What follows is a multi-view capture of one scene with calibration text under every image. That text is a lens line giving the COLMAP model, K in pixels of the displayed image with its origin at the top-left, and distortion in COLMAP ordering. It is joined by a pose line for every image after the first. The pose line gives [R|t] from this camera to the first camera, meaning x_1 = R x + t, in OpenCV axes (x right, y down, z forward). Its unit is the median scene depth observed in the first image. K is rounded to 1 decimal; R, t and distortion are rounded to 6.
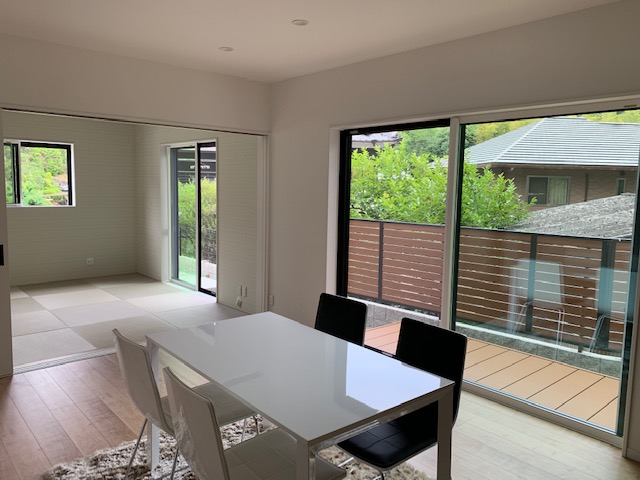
lens RADIAL K [[498.0, 0, 315.6], [0, 498.0, 234.2], [0, 0, 1]] dist [0.037030, -0.029949]
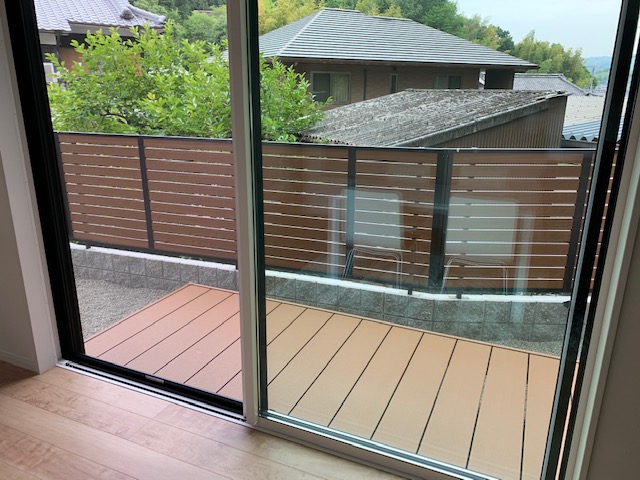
lens RADIAL K [[498.0, 0, 318.0], [0, 498.0, 243.7], [0, 0, 1]] dist [0.037030, -0.029949]
pose [[0.911982, -0.136470, 0.386866, 0.049587], [0.052285, 0.974021, 0.220339, -0.014700], [-0.406885, -0.180718, 0.895425, 0.189542]]
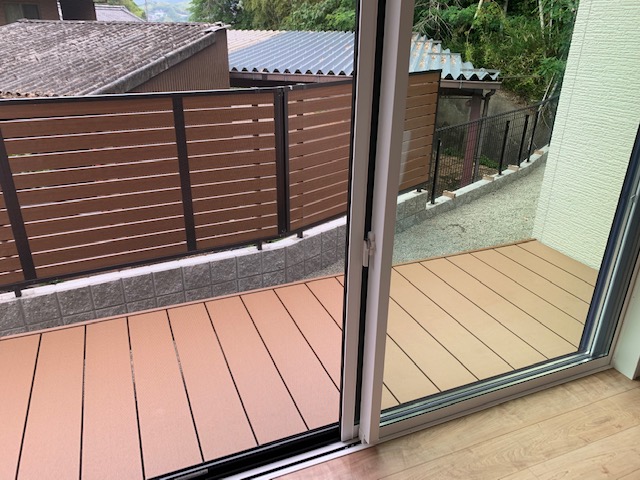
lens RADIAL K [[498.0, 0, 319.9], [0, 498.0, 244.1], [0, 0, 1]] dist [0.037030, -0.029949]
pose [[0.333195, -0.396559, 0.855408, -0.034543], [0.103347, 0.917144, 0.384924, -0.023342], [-0.937177, -0.039851, 0.346571, 0.350114]]
